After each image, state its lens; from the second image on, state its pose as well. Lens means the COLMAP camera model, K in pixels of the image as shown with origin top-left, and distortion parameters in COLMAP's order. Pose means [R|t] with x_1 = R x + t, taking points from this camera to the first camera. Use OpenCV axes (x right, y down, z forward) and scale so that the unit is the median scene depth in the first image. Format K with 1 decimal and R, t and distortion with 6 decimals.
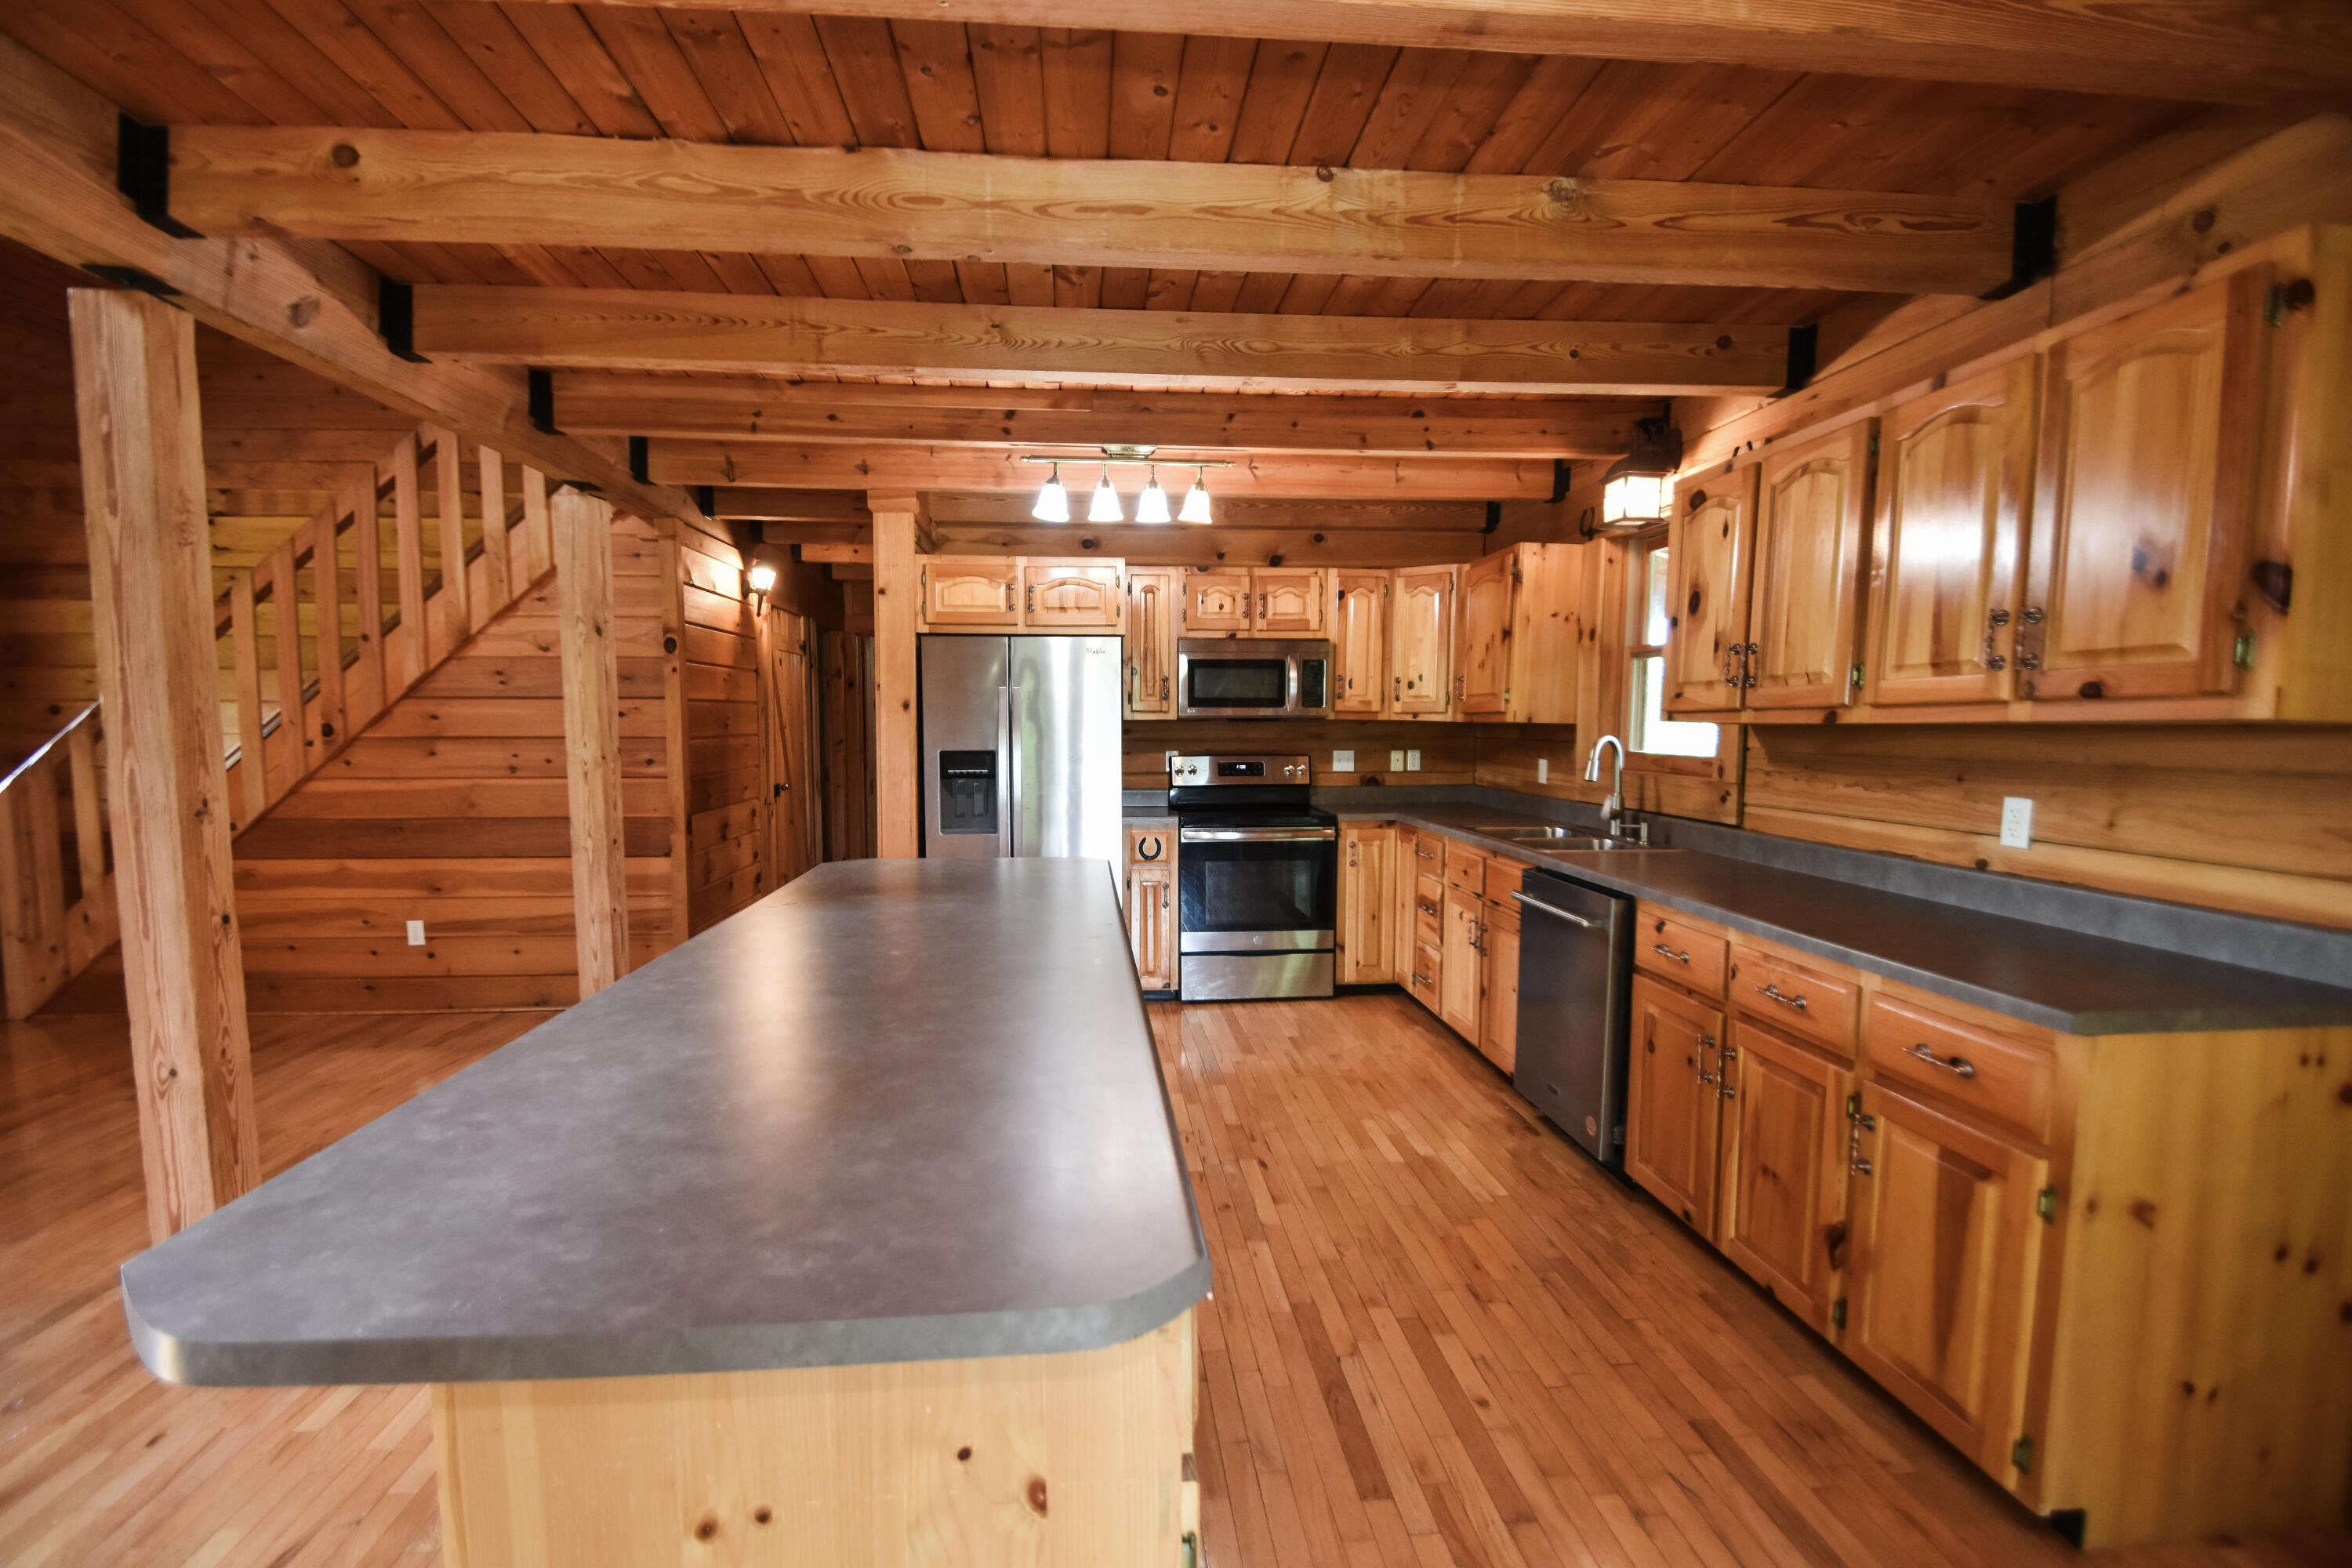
lens RADIAL K [[1018.5, 0, 1160.4], [0, 1018.5, 813.8], [0, 0, 1]] dist [0.012682, -0.018611]
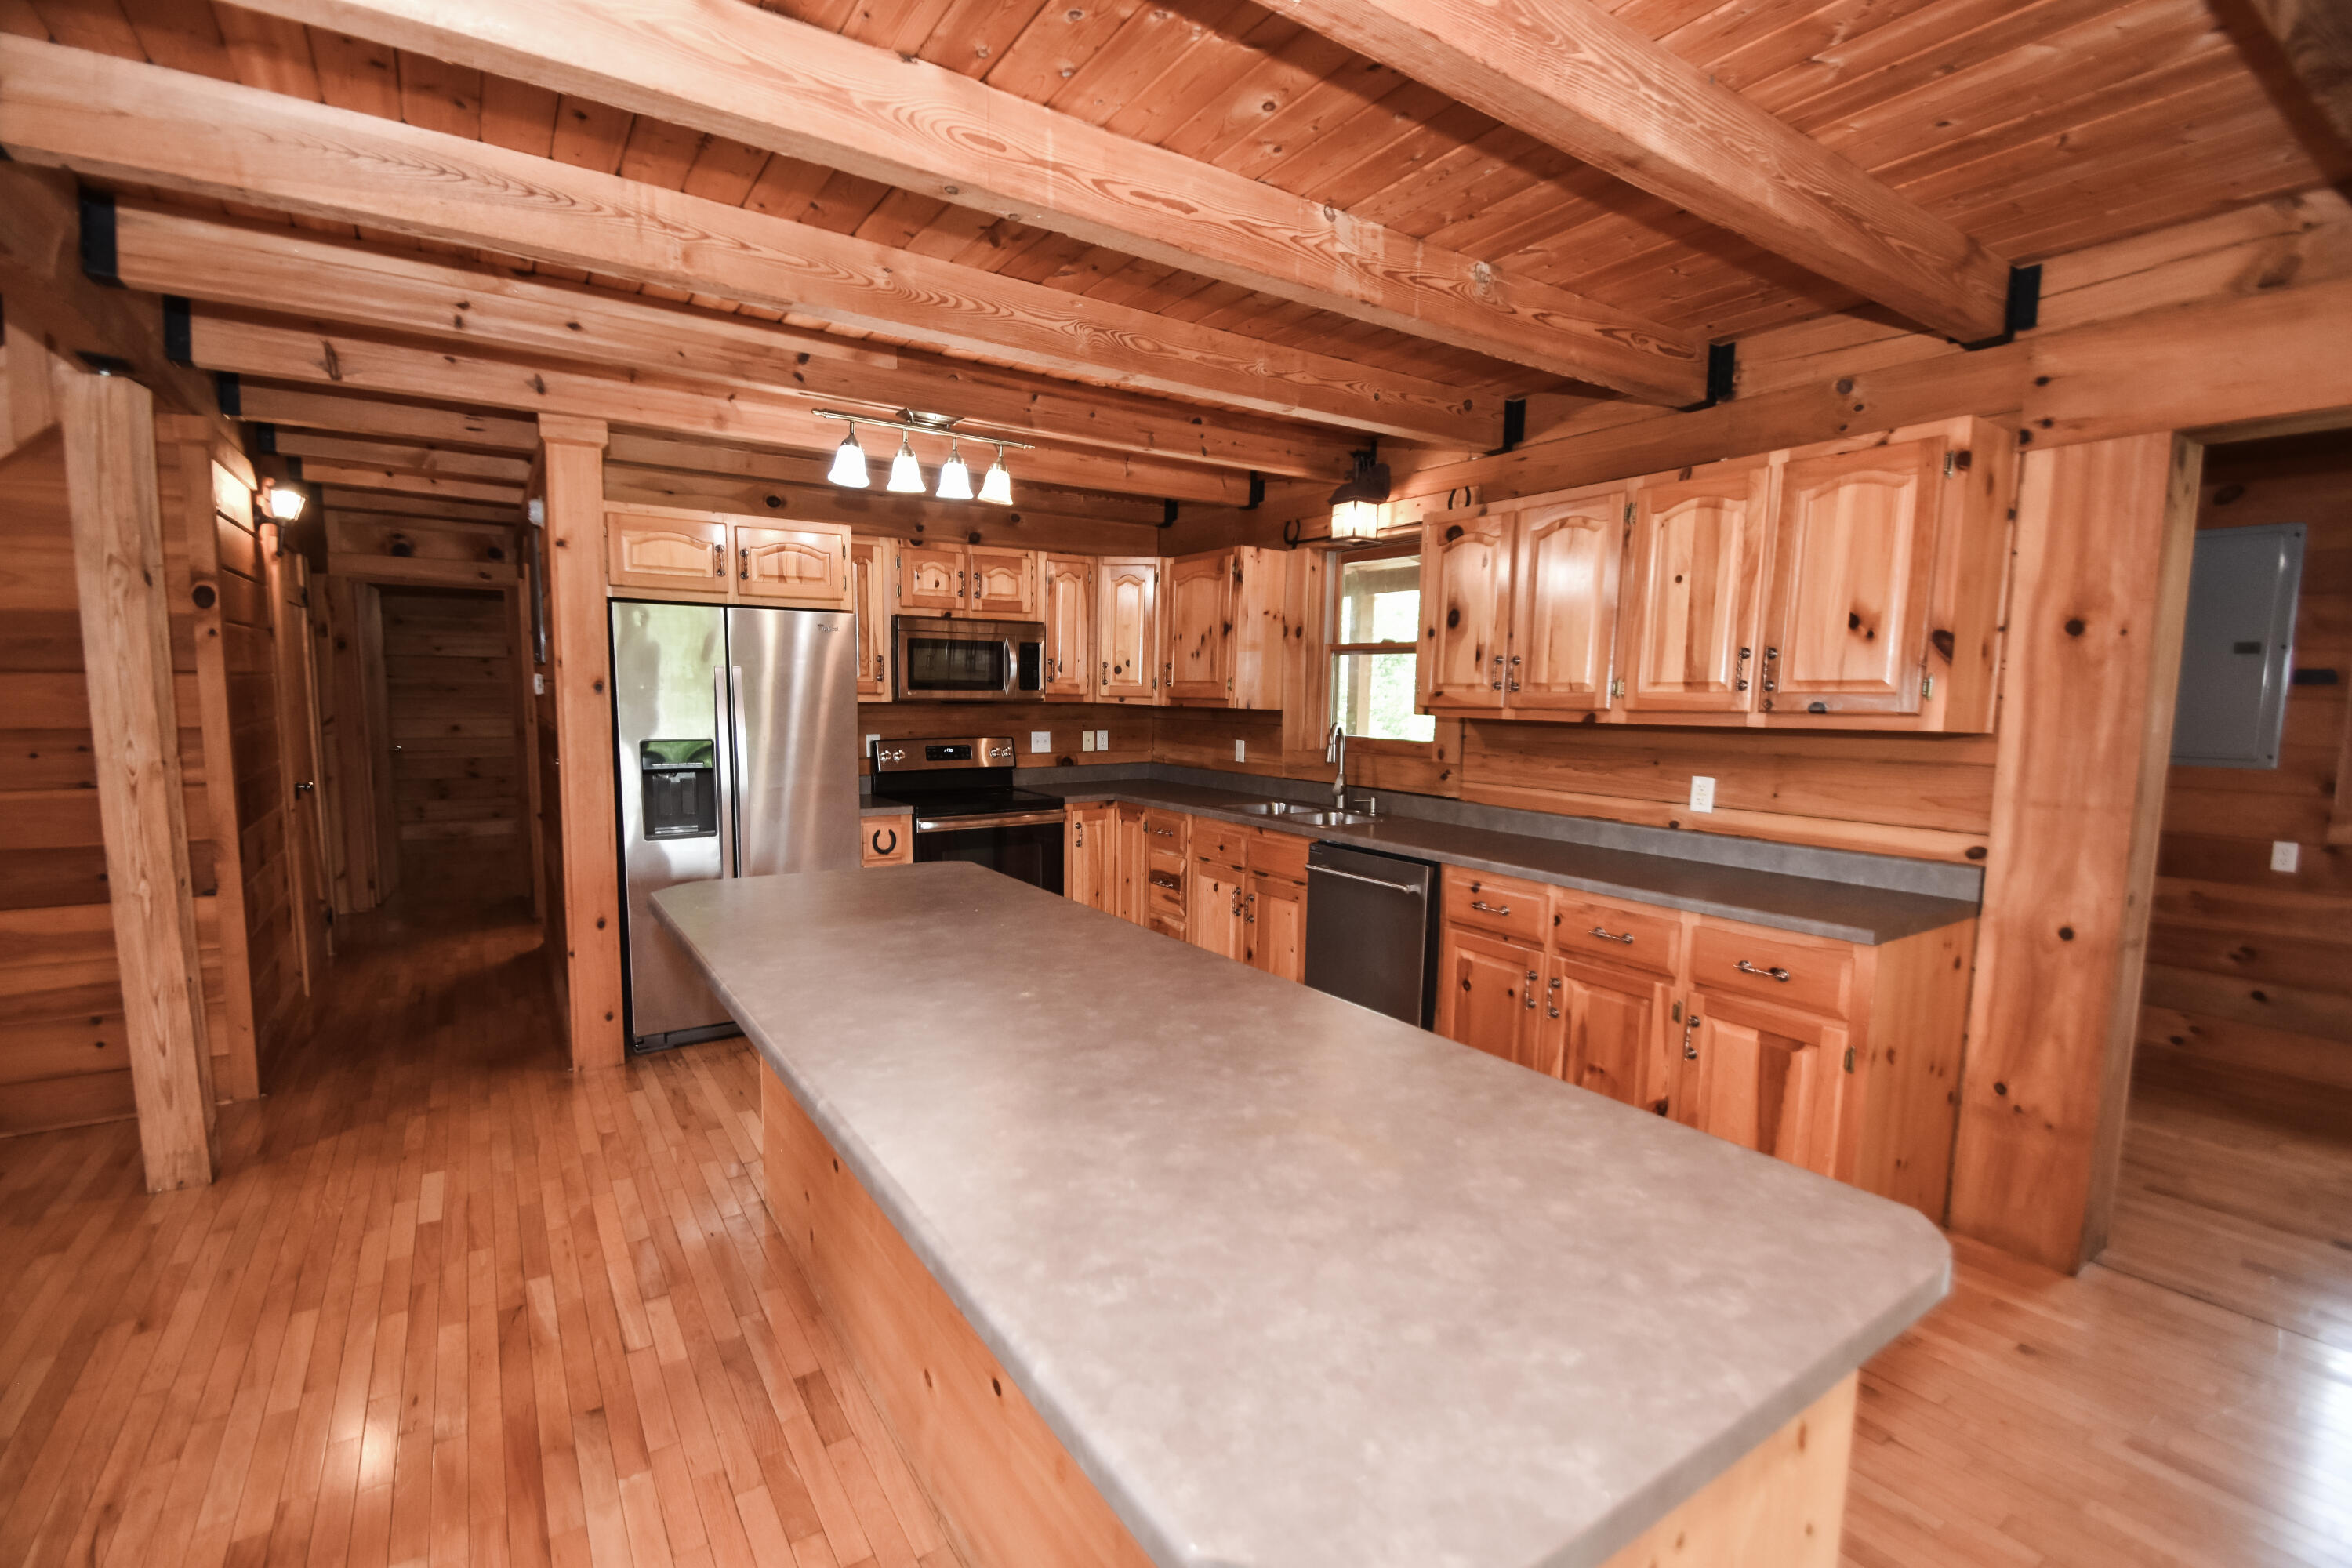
lens RADIAL K [[1018.5, 0, 1160.4], [0, 1018.5, 813.8], [0, 0, 1]] dist [0.012682, -0.018611]
pose [[0.875533, -0.049014, 0.480667, -0.308213], [0.031977, 0.998538, 0.043576, -0.031202], [-0.482100, -0.022782, 0.875820, 0.079759]]
